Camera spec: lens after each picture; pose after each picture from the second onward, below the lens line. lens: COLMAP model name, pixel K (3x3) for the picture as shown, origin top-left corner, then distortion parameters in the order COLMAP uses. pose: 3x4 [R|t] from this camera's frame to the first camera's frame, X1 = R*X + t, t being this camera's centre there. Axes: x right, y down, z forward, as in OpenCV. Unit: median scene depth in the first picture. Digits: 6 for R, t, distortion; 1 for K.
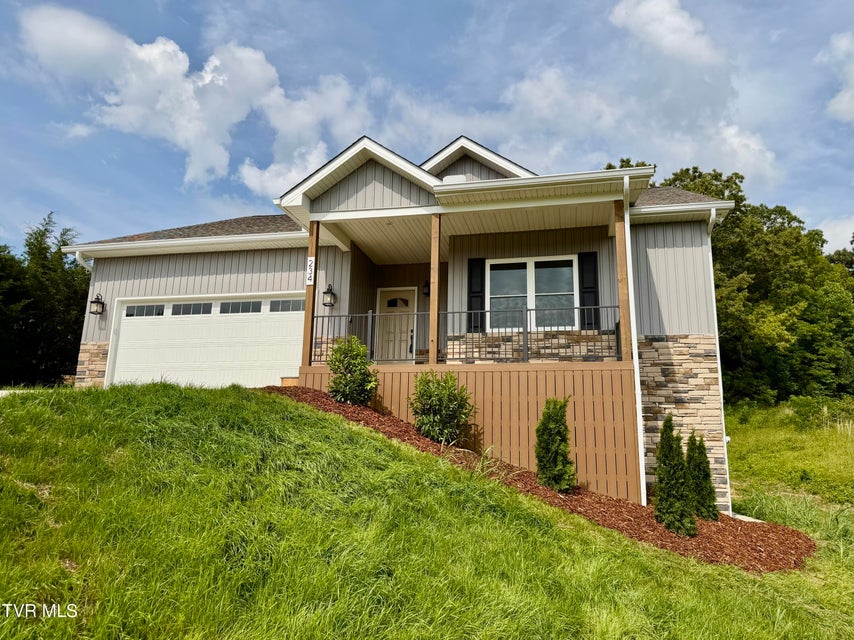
lens RADIAL K [[637.9, 0, 416.9], [0, 637.9, 320.6], [0, 0, 1]] dist [0.089673, -0.143949]
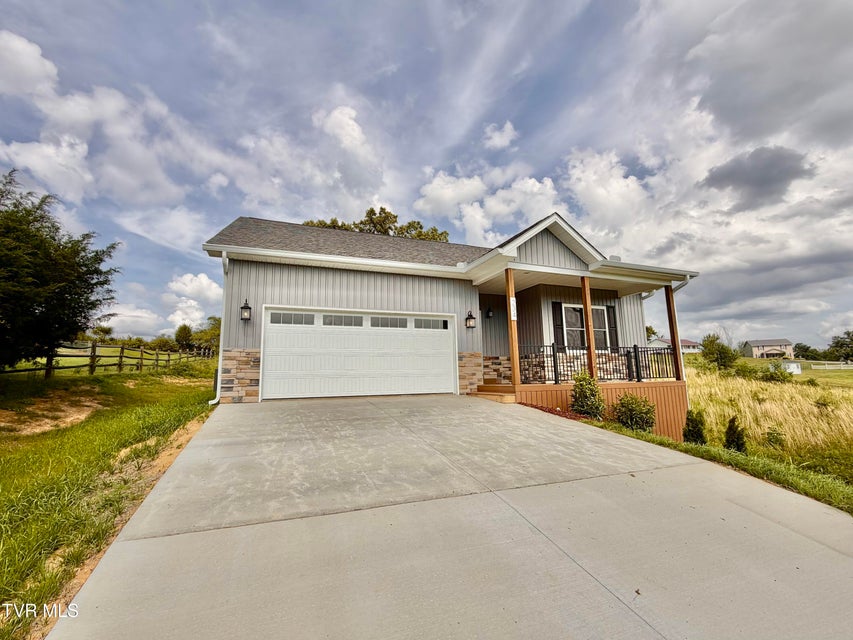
lens RADIAL K [[383.0, 0, 421.7], [0, 383.0, 320.8], [0, 0, 1]] dist [-0.000057, 0.000192]
pose [[0.827741, 0.052833, 0.558618, -0.674735], [-0.085704, 0.995780, 0.032814, -0.056783], [-0.554527, -0.075038, 0.828776, 0.430444]]
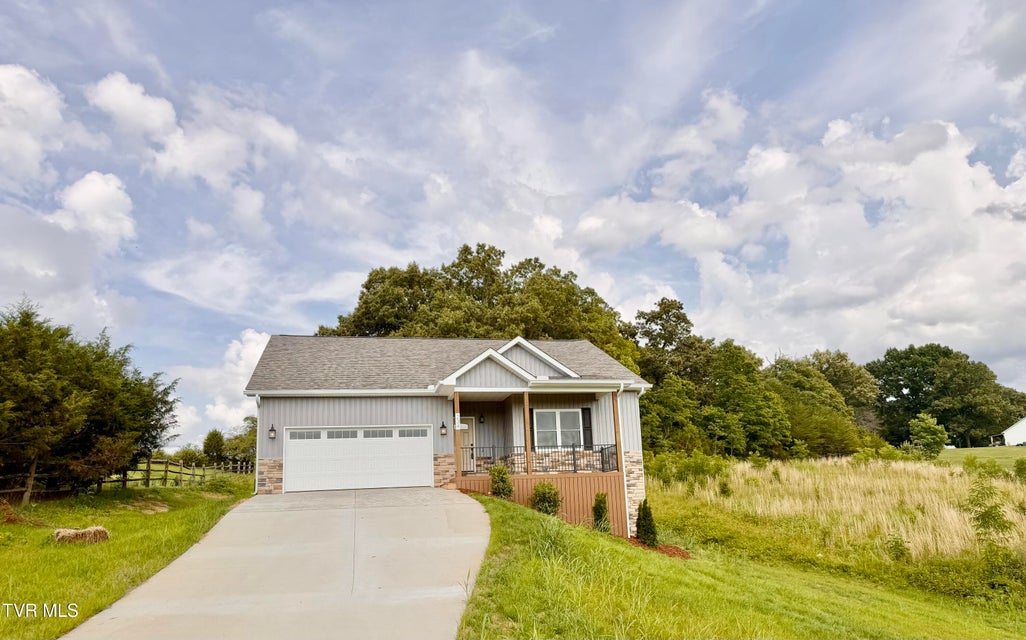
lens RADIAL K [[710.5, 0, 510.8], [0, 710.5, 380.8], [0, 0, 1]] dist [0.105026, -0.145852]
pose [[0.904211, 0.022566, 0.426489, -0.790667], [-0.033870, 0.999247, 0.018939, -0.210213], [-0.425741, -0.031570, 0.904294, -0.749647]]
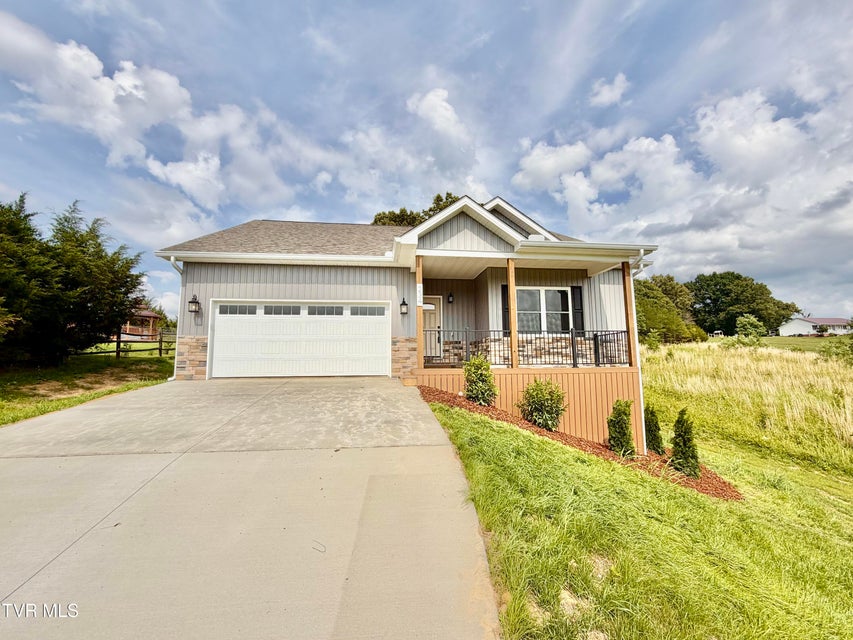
lens RADIAL K [[383.0, 0, 421.7], [0, 383.0, 320.8], [0, 0, 1]] dist [-0.000057, 0.000192]
pose [[0.943211, 0.013558, 0.331919, -0.381087], [-0.047701, 0.994340, 0.094934, -0.090481], [-0.328753, -0.105376, 0.938519, 0.240777]]
